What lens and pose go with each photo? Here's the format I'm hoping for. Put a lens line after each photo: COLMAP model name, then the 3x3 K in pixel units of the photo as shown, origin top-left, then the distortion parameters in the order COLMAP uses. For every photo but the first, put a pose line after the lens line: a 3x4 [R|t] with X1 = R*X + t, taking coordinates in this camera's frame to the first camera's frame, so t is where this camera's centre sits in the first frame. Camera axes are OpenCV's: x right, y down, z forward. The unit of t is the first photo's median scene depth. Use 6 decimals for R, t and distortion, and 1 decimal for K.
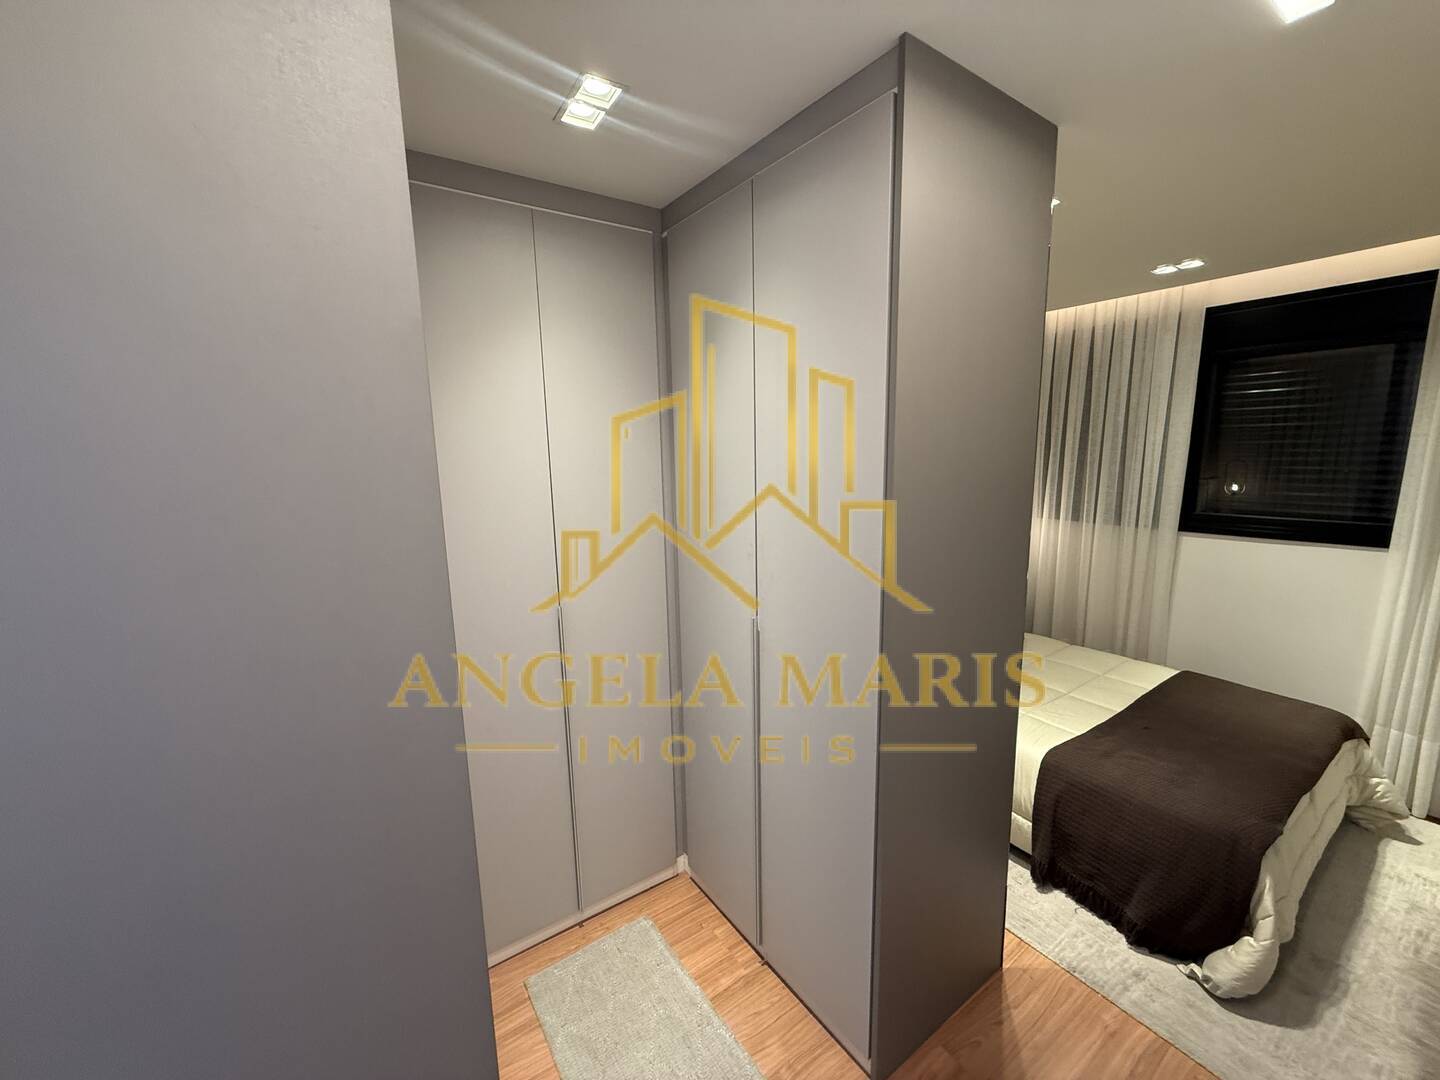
lens RADIAL K [[572.0, 0, 719.7], [0, 572.0, 540.4], [0, 0, 1]] dist [0.001217, -0.000694]
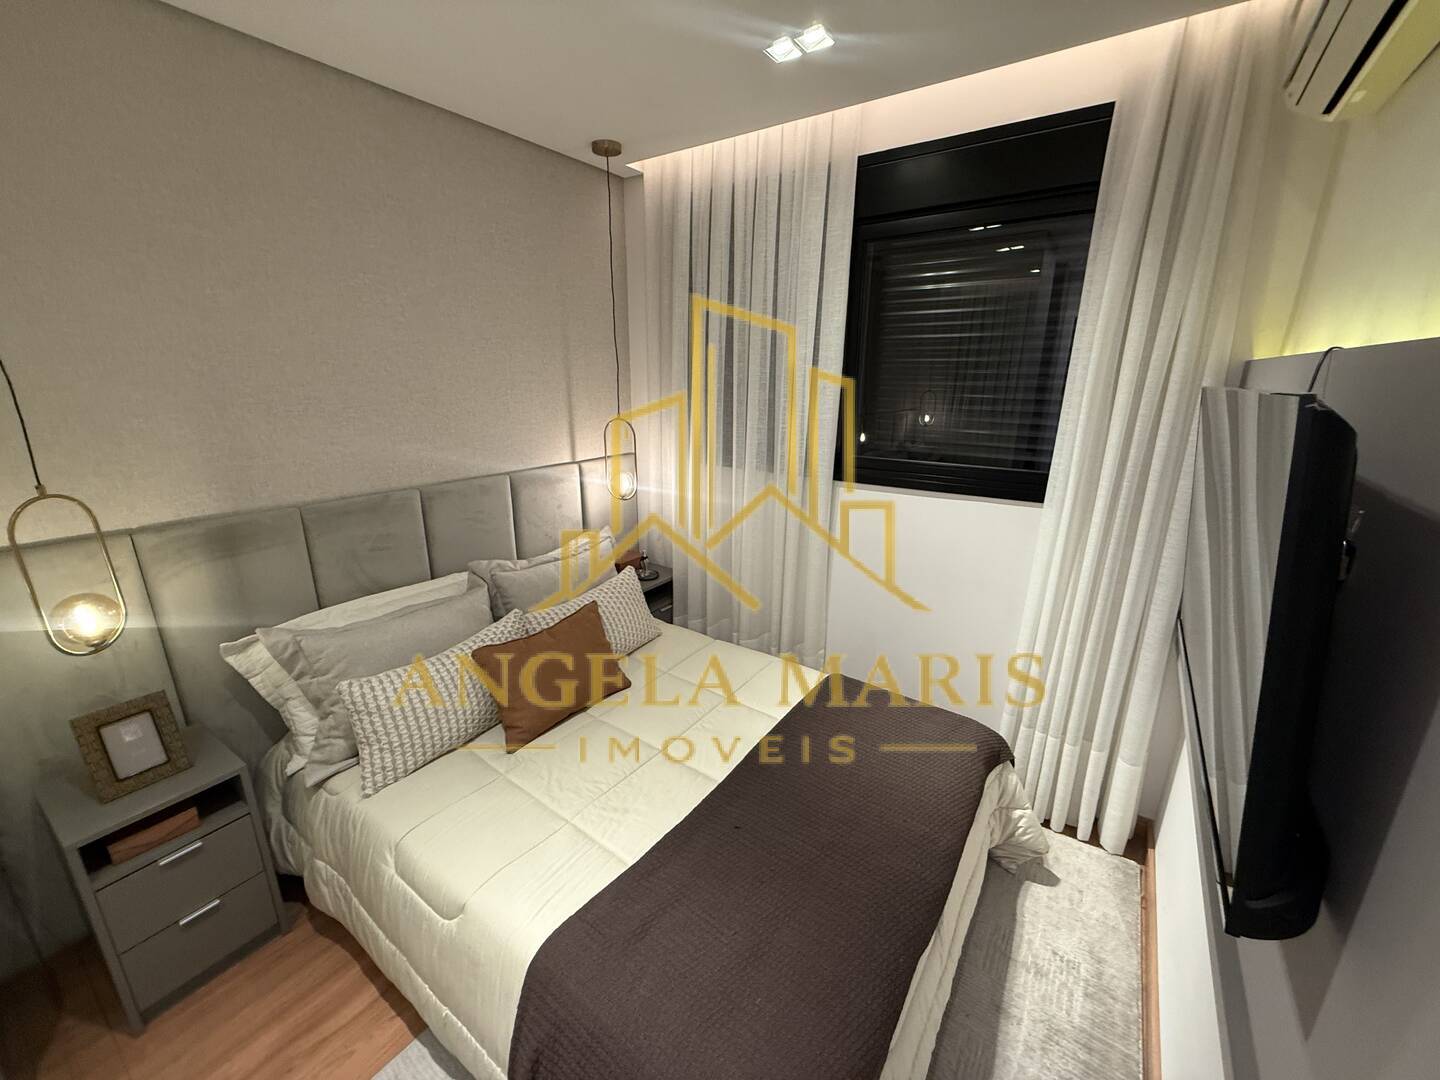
lens RADIAL K [[572.0, 0, 716.5], [0, 572.0, 540.4], [0, 0, 1]] dist [0.001217, -0.000694]
pose [[0.938060, -0.072758, 0.338748, 0.501591], [0.030747, 0.991326, 0.127778, -0.051198], [-0.345106, -0.109448, 0.932160, 0.436618]]
